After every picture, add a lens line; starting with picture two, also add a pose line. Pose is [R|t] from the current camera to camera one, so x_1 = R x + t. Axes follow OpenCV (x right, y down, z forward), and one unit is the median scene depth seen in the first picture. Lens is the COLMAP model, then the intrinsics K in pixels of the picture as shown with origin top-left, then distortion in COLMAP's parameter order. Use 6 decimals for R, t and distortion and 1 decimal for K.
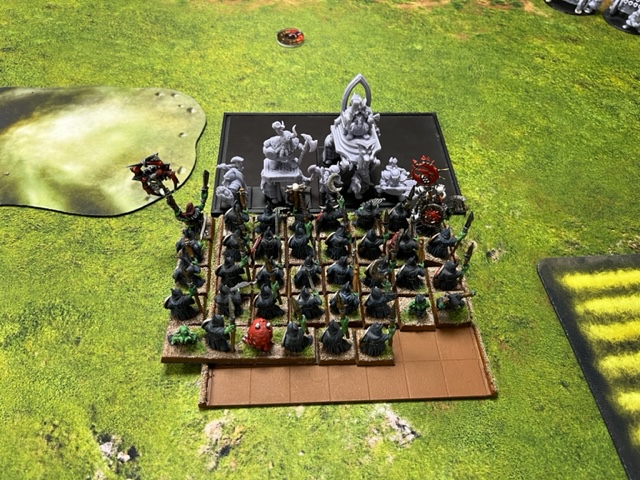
lens RADIAL K [[488.3, 0, 320.6], [0, 488.3, 239.9], [0, 0, 1]] dist [0.047887, -0.081187]
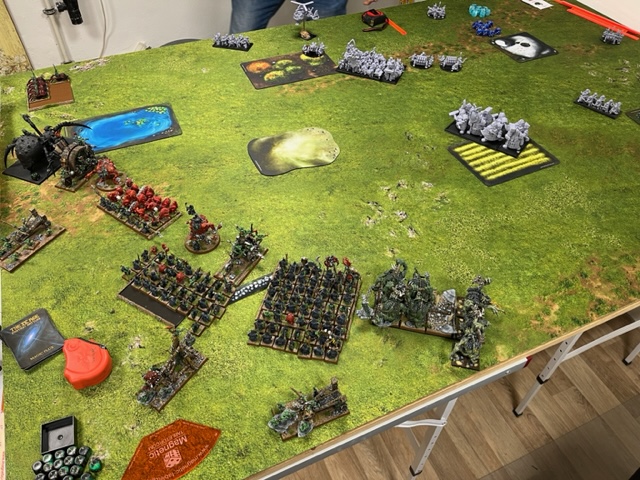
lens RADIAL K [[484.3, 0, 318.1], [0, 484.3, 239.3], [0, 0, 1]] dist [0.055232, -0.084243]
pose [[0.938675, -0.265576, 0.219904, -1.171300], [0.277368, 0.960463, -0.024024, 0.435628], [-0.204830, 0.083545, 0.975226, -1.869027]]
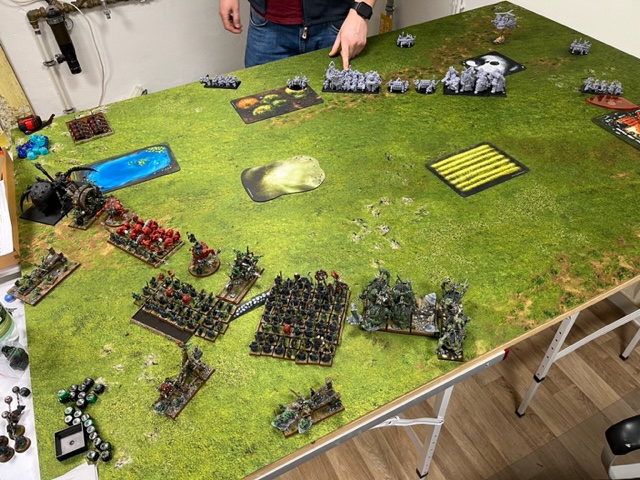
lens RADIAL K [[484.9, 0, 314.0], [0, 484.9, 242.5], [0, 0, 1]] dist [0.049266, -0.069263]
pose [[0.921477, -0.322845, 0.215990, -1.161924], [0.344059, 0.936476, -0.068084, 0.496015], [-0.180289, 0.137051, 0.974019, -2.106680]]
